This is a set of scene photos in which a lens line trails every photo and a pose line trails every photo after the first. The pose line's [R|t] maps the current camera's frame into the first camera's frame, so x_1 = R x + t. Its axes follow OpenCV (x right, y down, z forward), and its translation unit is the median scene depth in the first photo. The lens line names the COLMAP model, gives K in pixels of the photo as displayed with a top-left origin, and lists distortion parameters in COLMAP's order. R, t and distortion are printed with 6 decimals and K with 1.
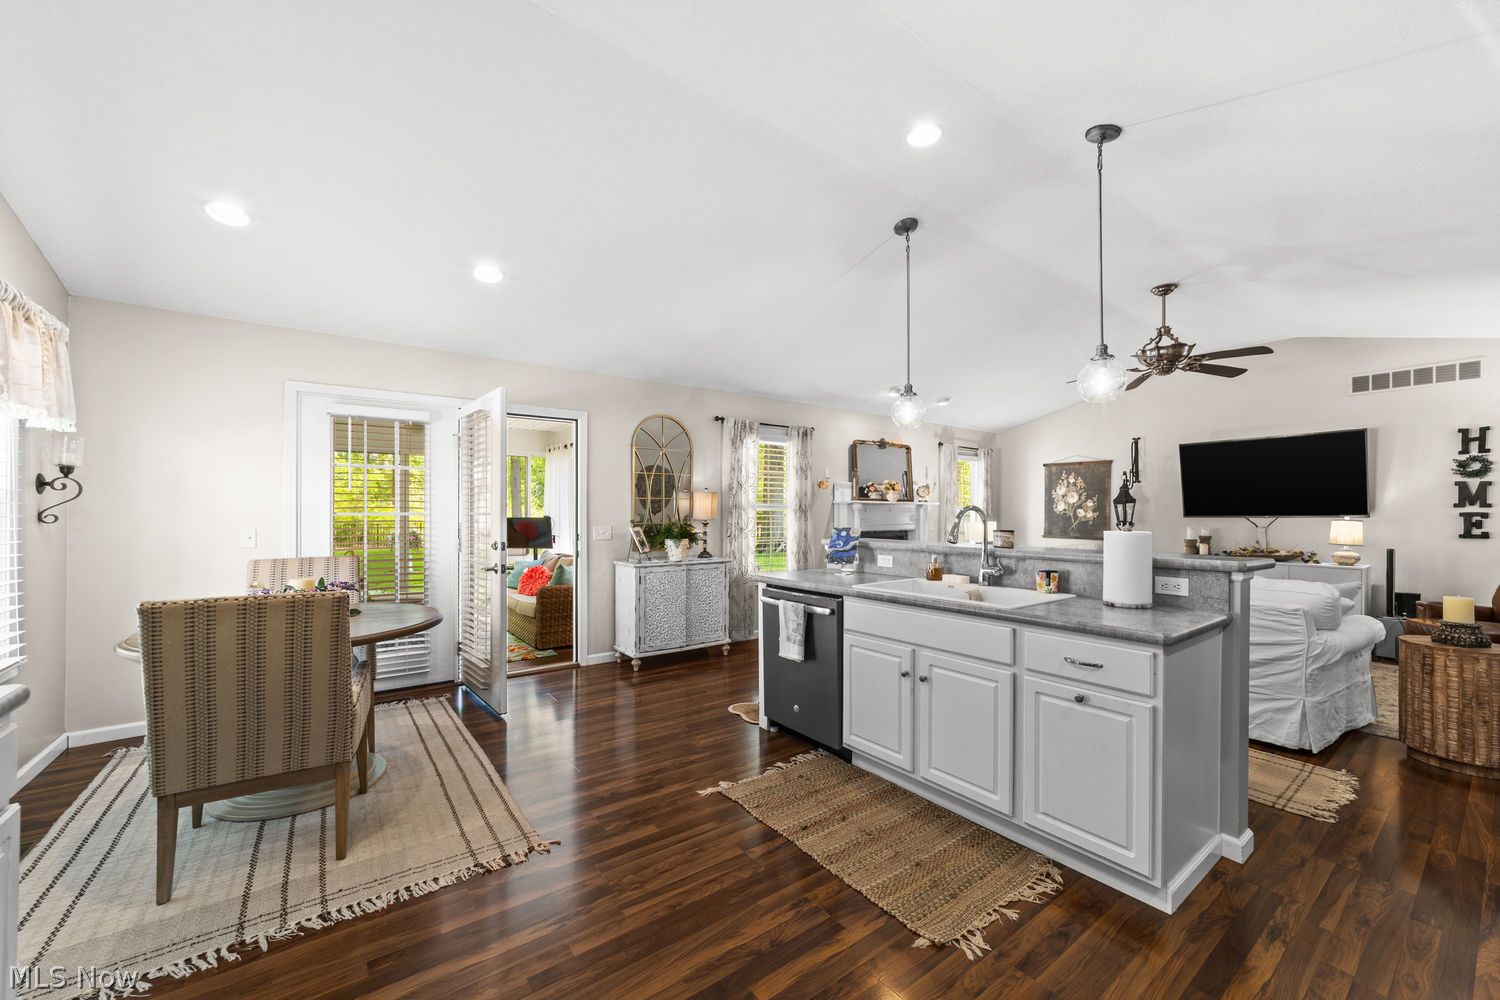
lens RADIAL K [[577.5, 0, 746.5], [0, 577.5, 508.2], [0, 0, 1]] dist [-0.001924, 0.000916]
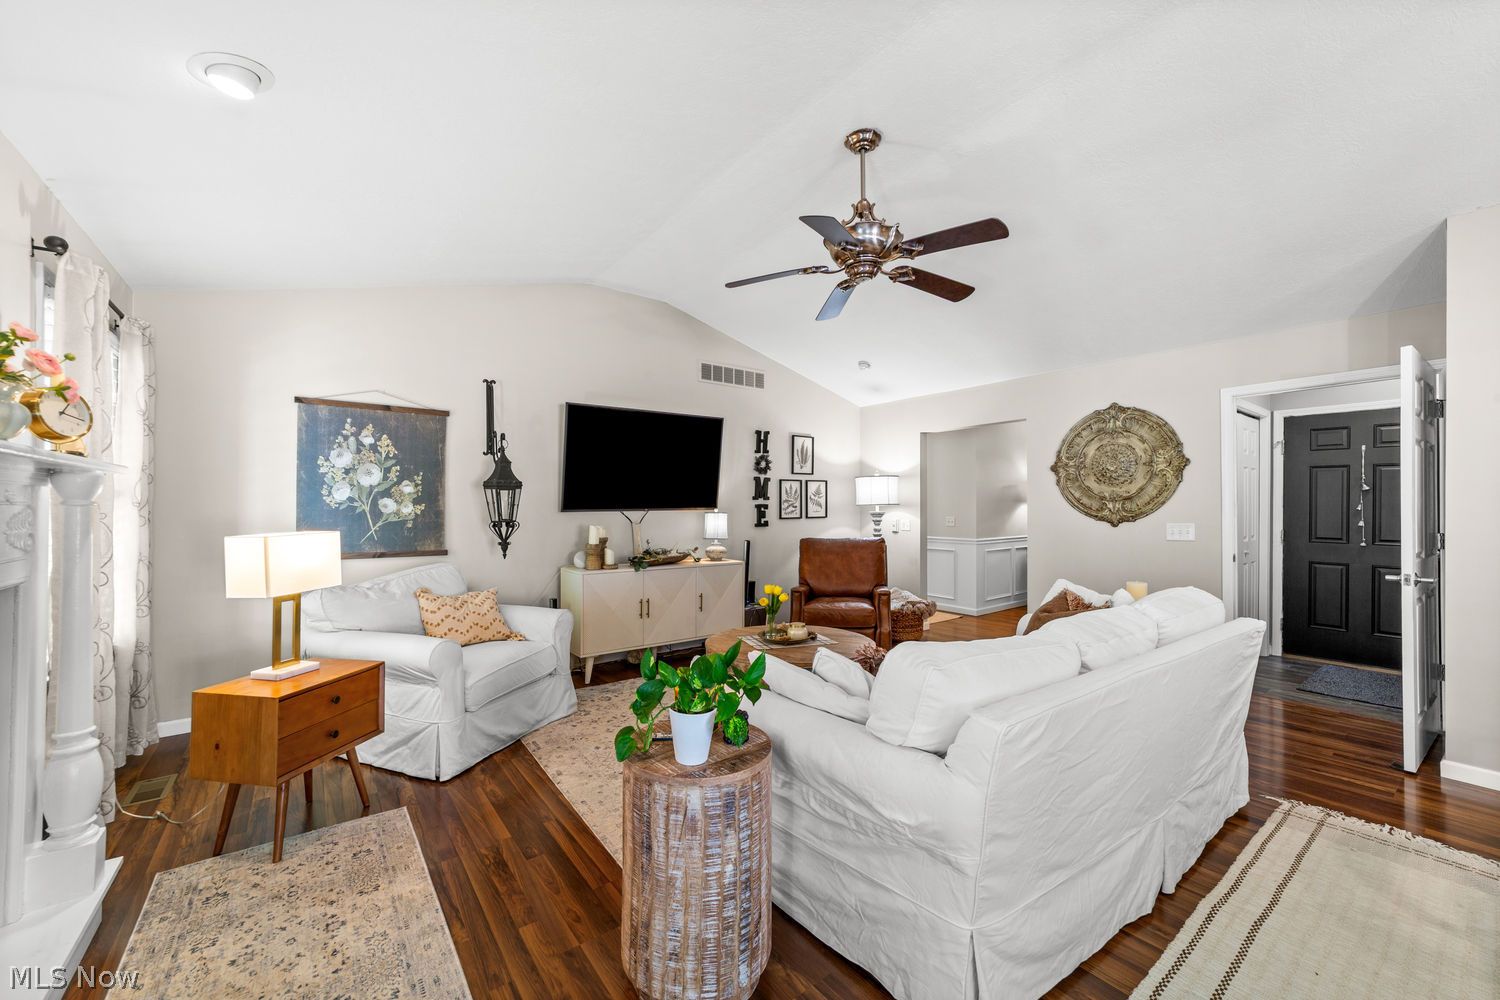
lens RADIAL K [[577.5, 0, 751.7], [0, 577.5, 505.6], [0, 0, 1]] dist [-0.001924, 0.000916]
pose [[-0.011002, -0.007536, 0.999911, 0.083782], [-0.008968, 0.999932, 0.007437, 0.001558], [-0.999899, -0.008885, -0.011069, 0.846127]]
